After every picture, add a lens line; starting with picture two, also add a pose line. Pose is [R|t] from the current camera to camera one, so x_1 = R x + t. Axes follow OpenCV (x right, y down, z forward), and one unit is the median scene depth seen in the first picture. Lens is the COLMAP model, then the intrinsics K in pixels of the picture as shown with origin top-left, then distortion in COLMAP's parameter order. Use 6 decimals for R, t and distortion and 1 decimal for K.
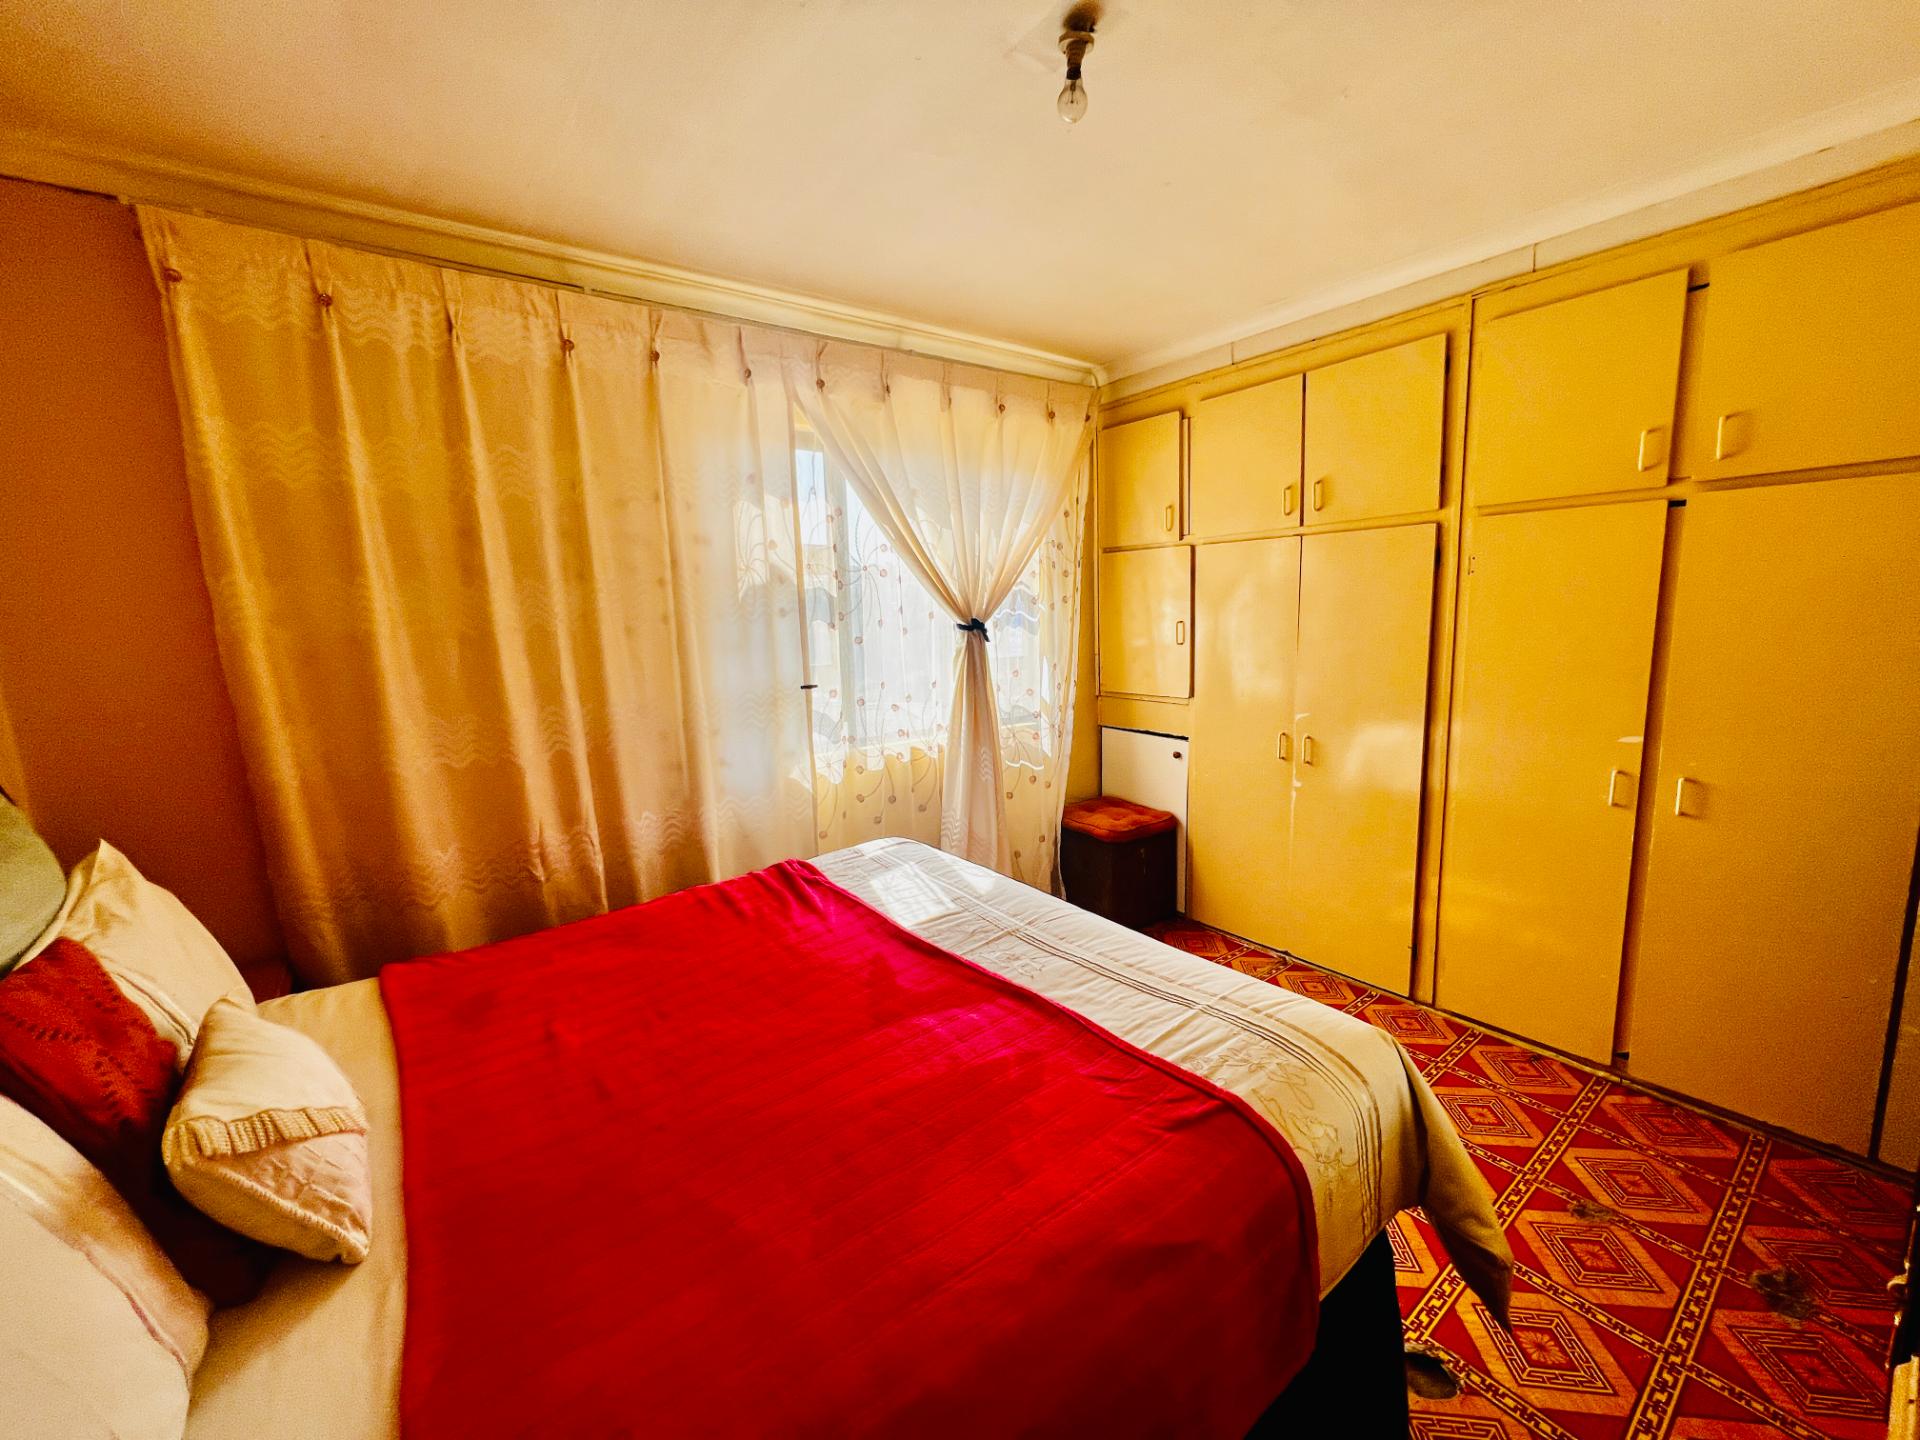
lens RADIAL K [[767.4, 0, 957.5], [0, 767.4, 720.1], [0, 0, 1]] dist [-0.003431, 0.000746]
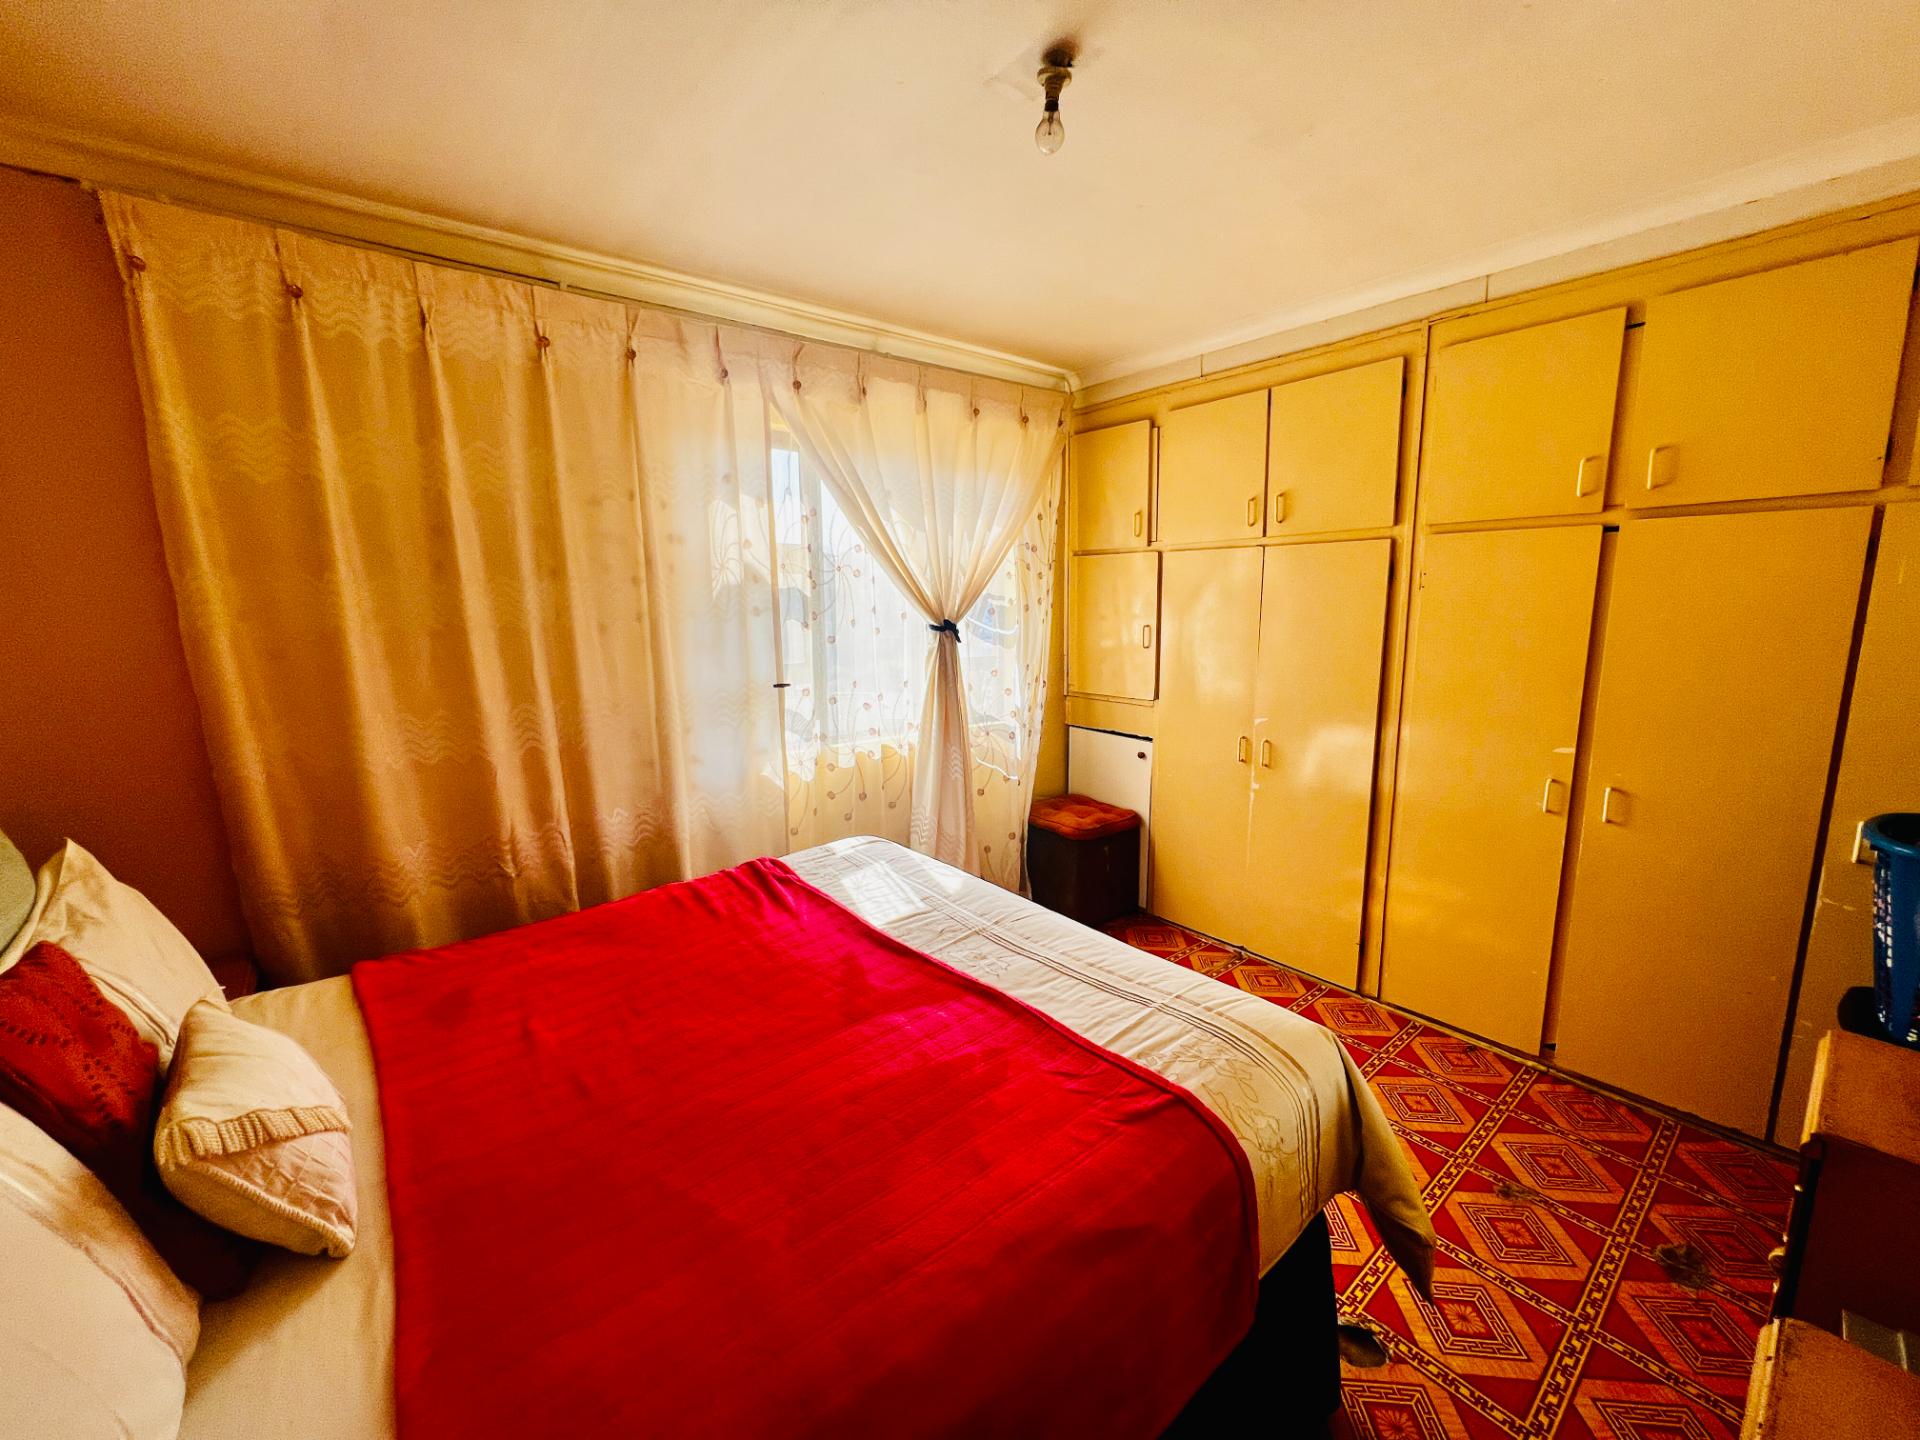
lens RADIAL K [[767.4, 0, 957.5], [0, 767.4, 720.1], [0, 0, 1]] dist [-0.003431, 0.000746]
pose [[0.999091, 0.013818, 0.040338, -0.003489], [-0.014352, 0.999813, 0.012992, -0.019124], [-0.040151, -0.013559, 0.999102, -0.026668]]
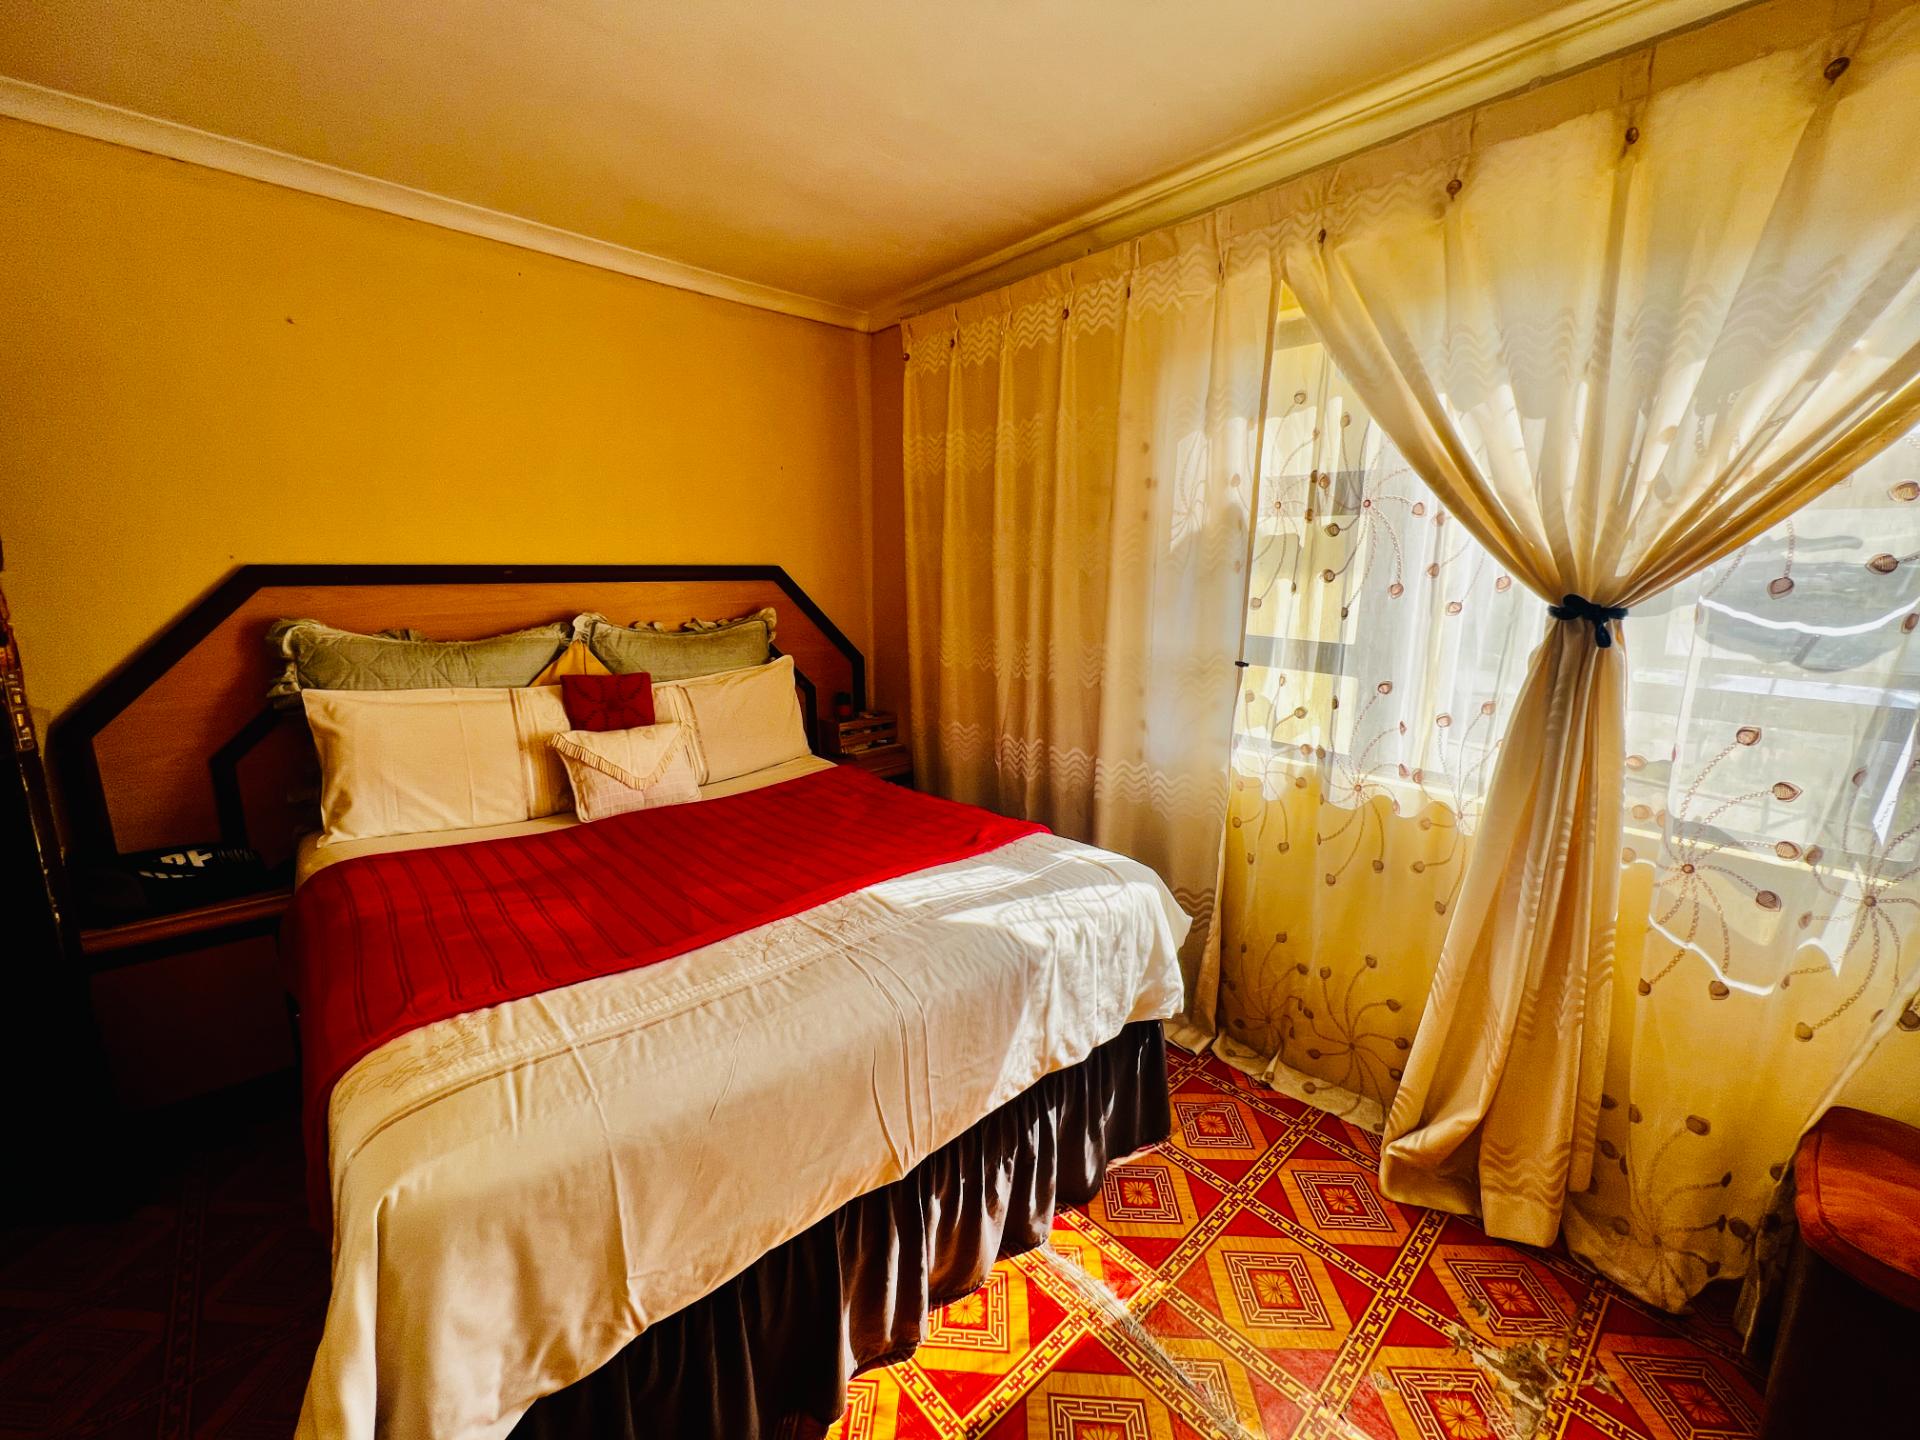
lens RADIAL K [[767.4, 0, 957.5], [0, 767.4, 720.1], [0, 0, 1]] dist [-0.003431, 0.000746]
pose [[0.087632, 0.230356, -0.969153, 0.739790], [-0.163763, 0.962990, 0.214083, -0.145766], [0.982600, 0.139951, 0.122112, 0.853762]]
